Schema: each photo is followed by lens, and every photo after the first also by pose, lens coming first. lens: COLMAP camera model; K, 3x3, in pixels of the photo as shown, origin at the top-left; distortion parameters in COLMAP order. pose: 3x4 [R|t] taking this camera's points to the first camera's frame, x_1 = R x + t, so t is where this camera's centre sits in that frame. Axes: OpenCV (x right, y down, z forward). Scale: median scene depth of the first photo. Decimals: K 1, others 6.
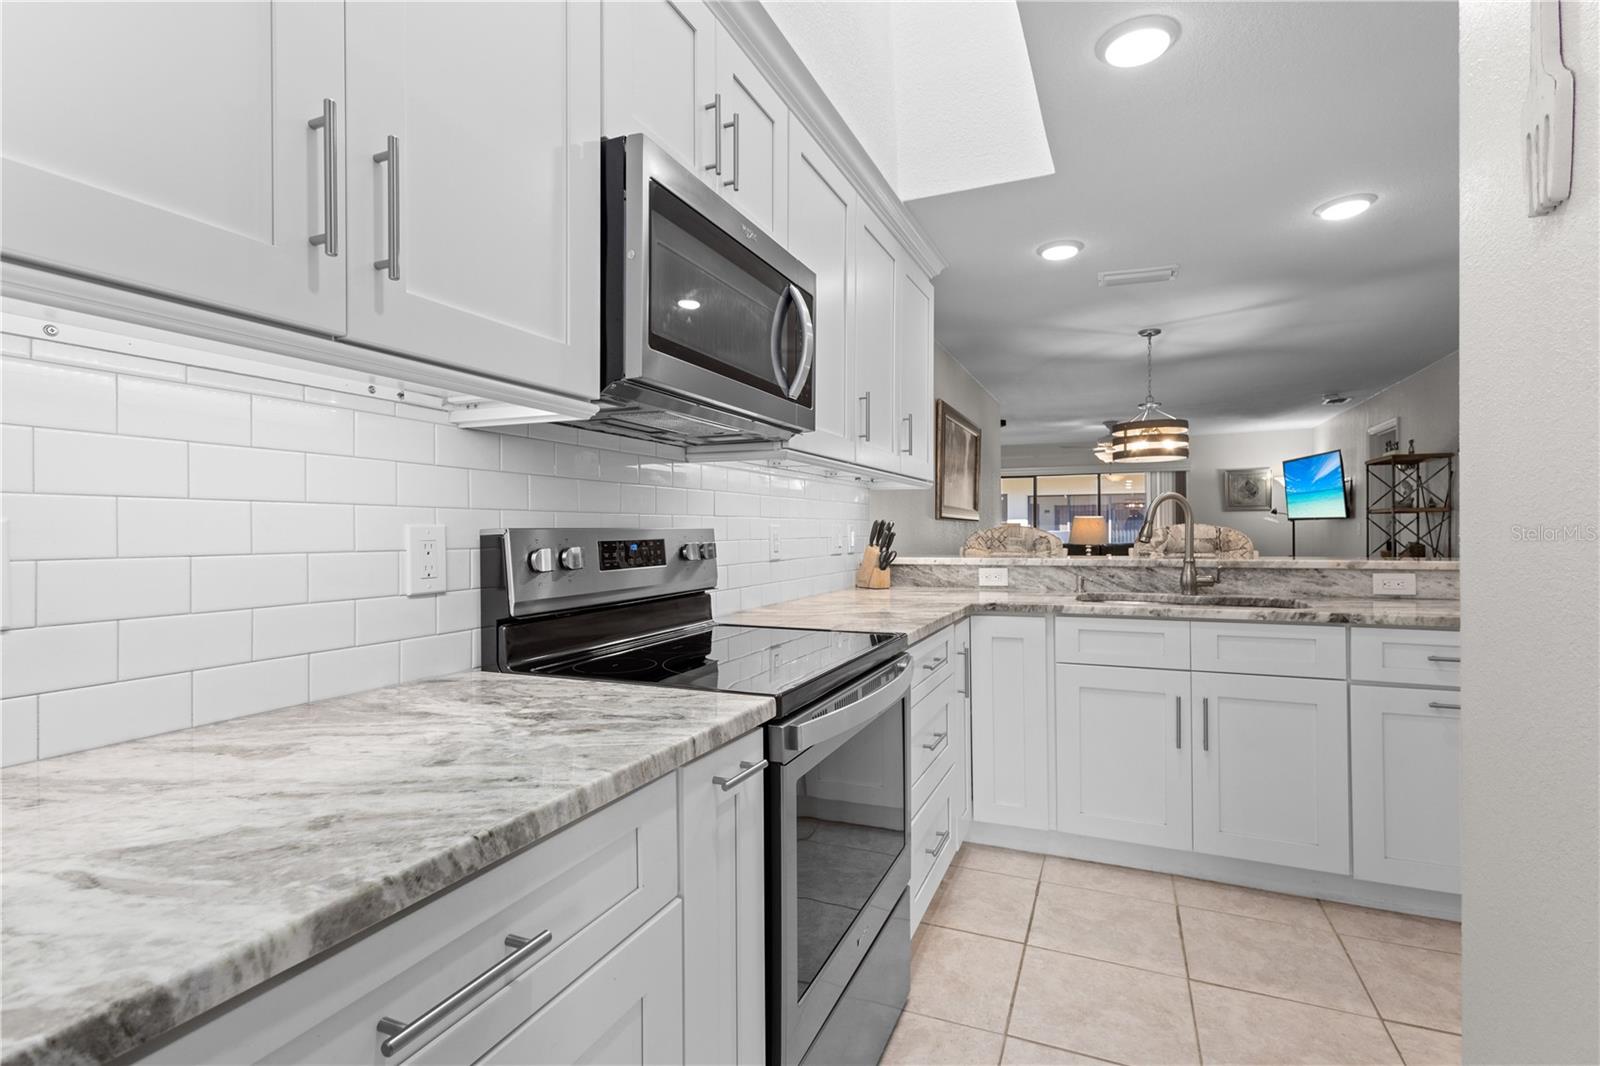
lens RADIAL K [[748.8, 0, 797.7], [0, 748.8, 530.5], [0, 0, 1]] dist [0.012486, -0.003161]
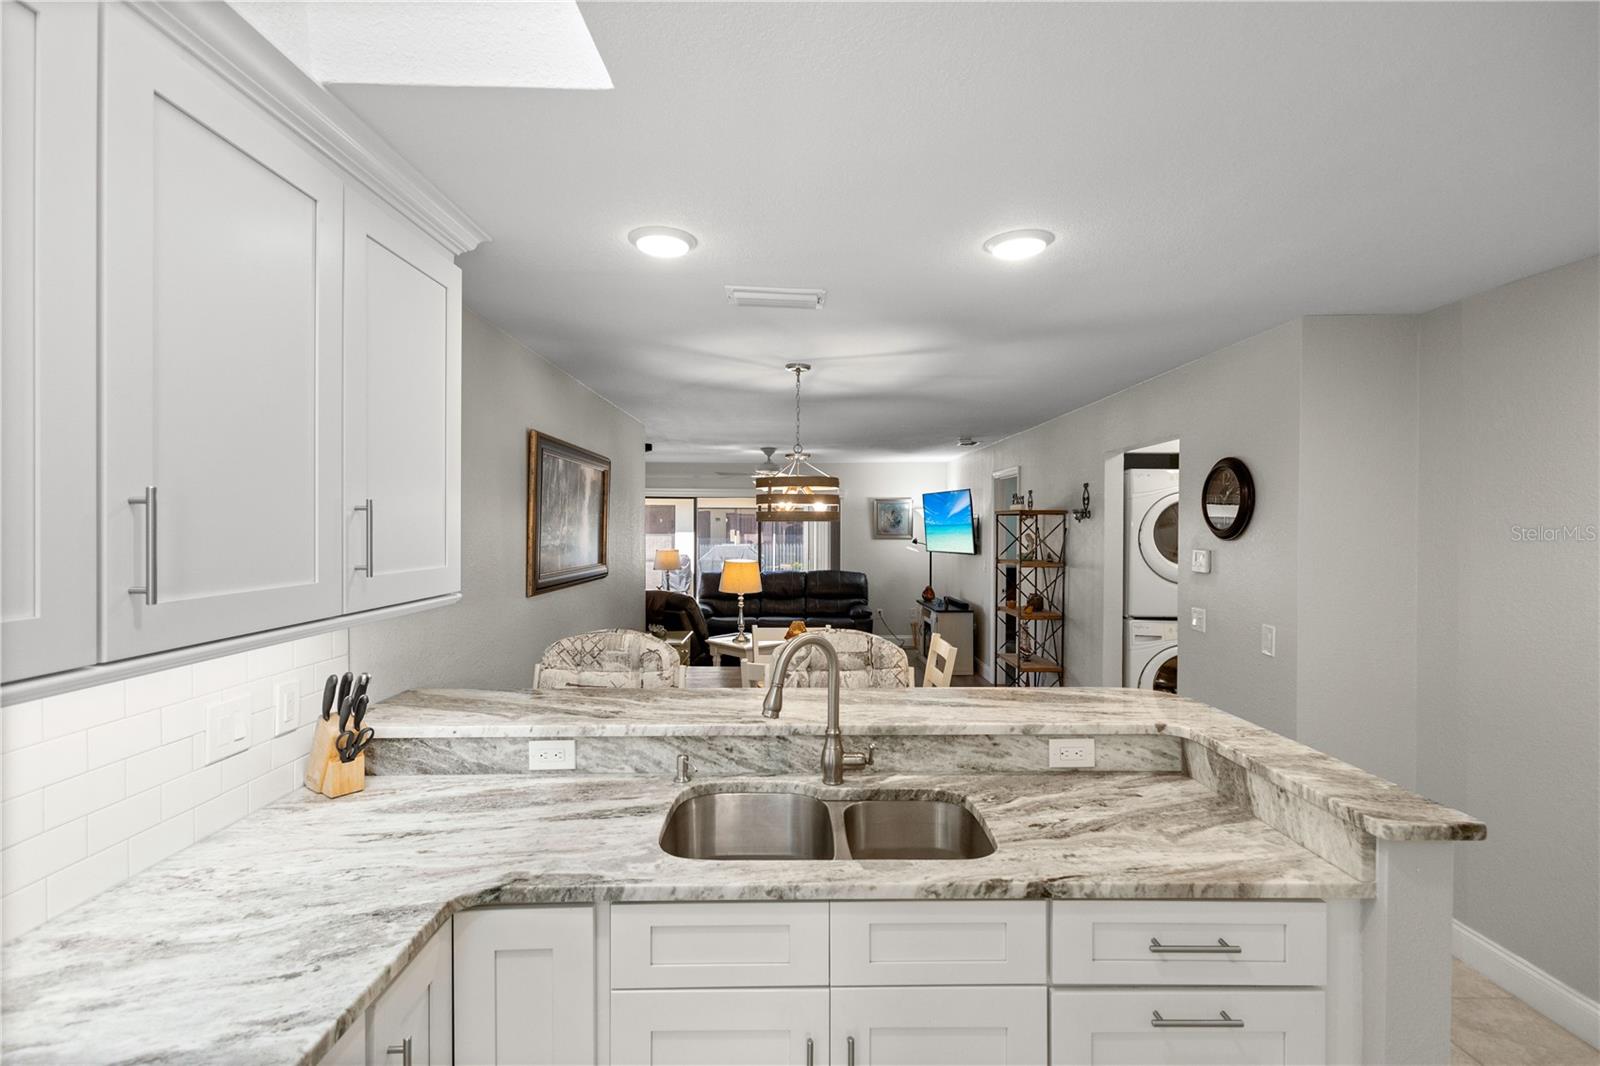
lens RADIAL K [[748.8, 0, 807.6], [0, 748.8, 533.5], [0, 0, 1]] dist [0.012486, -0.003161]
pose [[0.908497, 0.003183, 0.417879, 0.188292], [-0.007916, 0.999923, 0.009595, -0.124417], [-0.417816, -0.012025, 0.908452, 0.344763]]
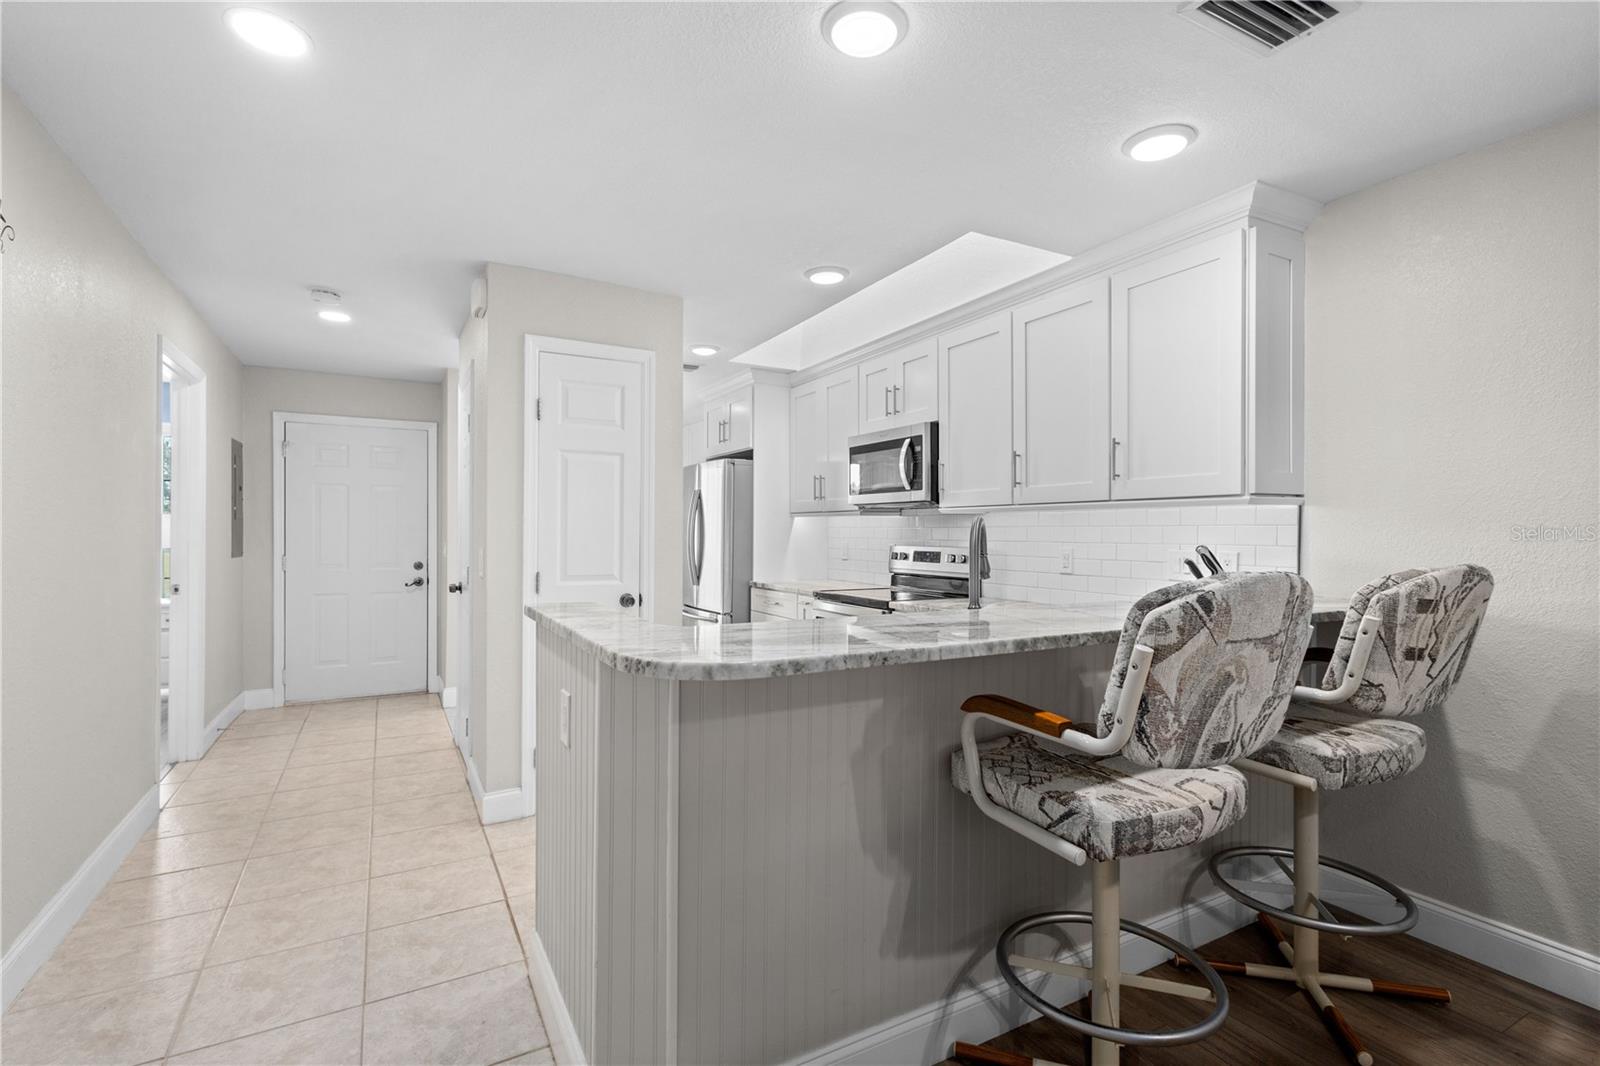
lens RADIAL K [[748.8, 0, 802.8], [0, 748.8, 530.4], [0, 0, 1]] dist [0.012486, -0.003161]
pose [[-0.602123, 0.000570, -0.798403, 1.057350], [-0.003097, 0.999991, 0.003049, -0.032915], [0.798398, 0.004309, -0.602115, 1.125071]]
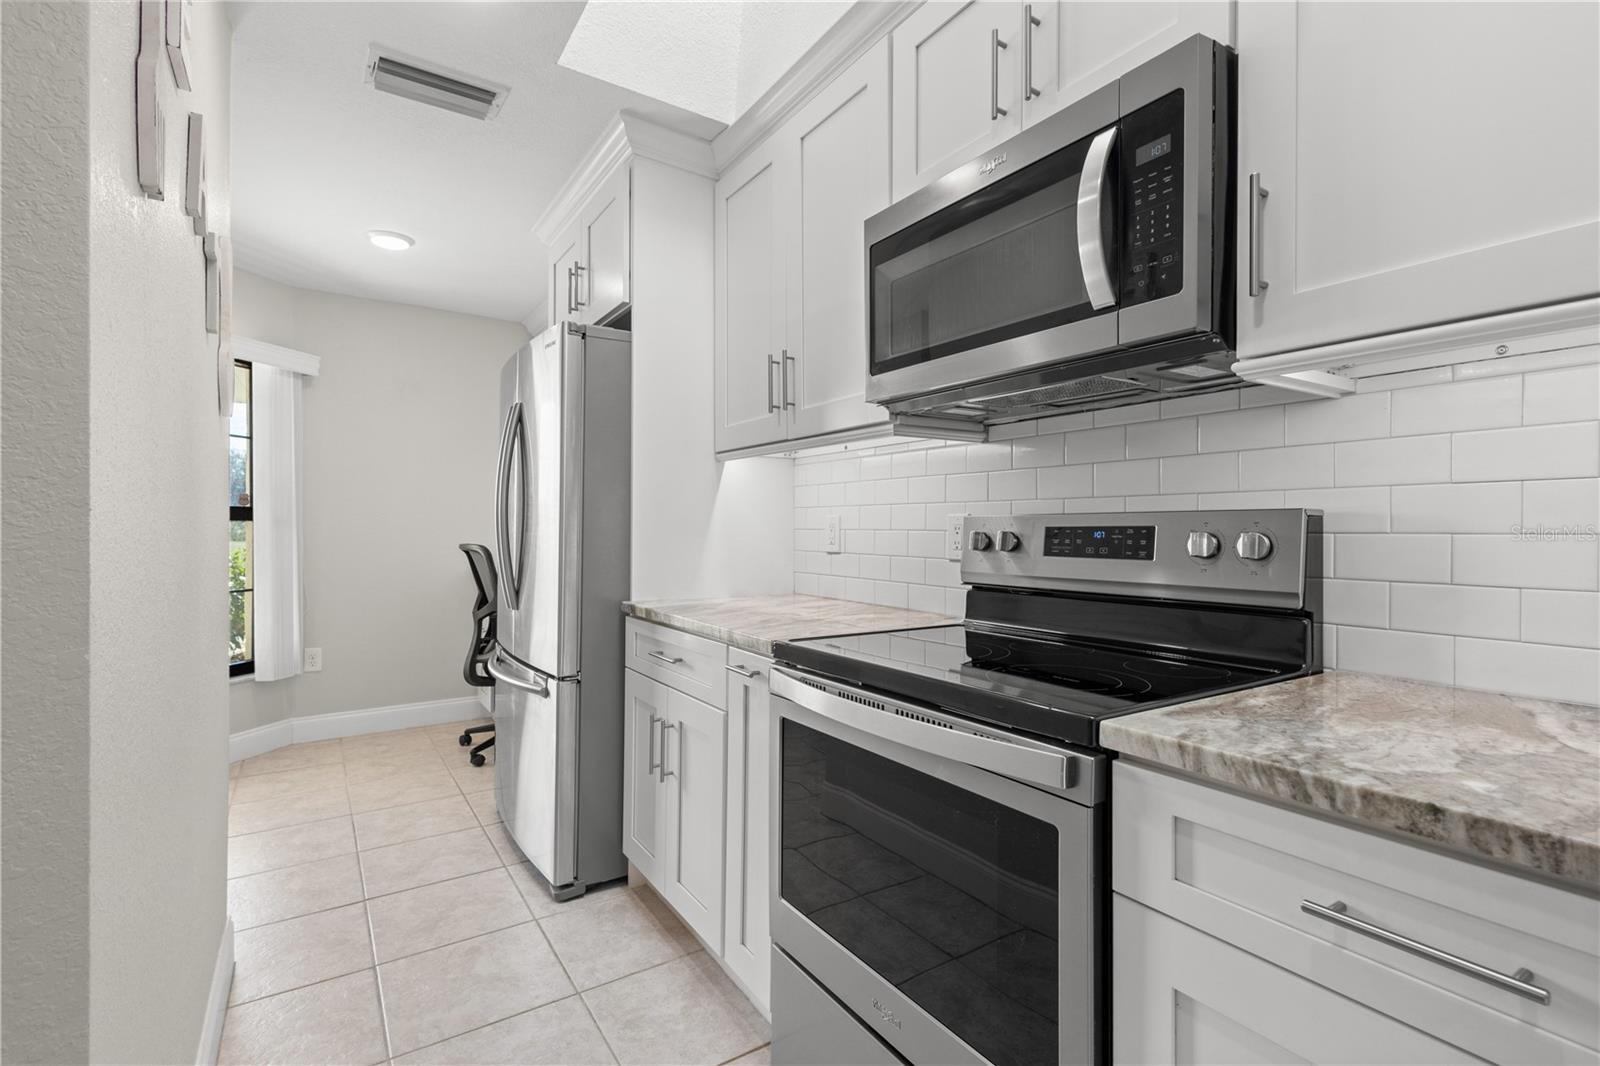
lens RADIAL K [[748.8, 0, 797.8], [0, 748.8, 527.1], [0, 0, 1]] dist [0.012486, -0.003161]
pose [[-0.544433, -0.000439, -0.838804, 0.370471], [-0.004643, 0.999986, 0.002491, 0.006483], [0.838792, 0.005250, -0.544427, 0.609731]]
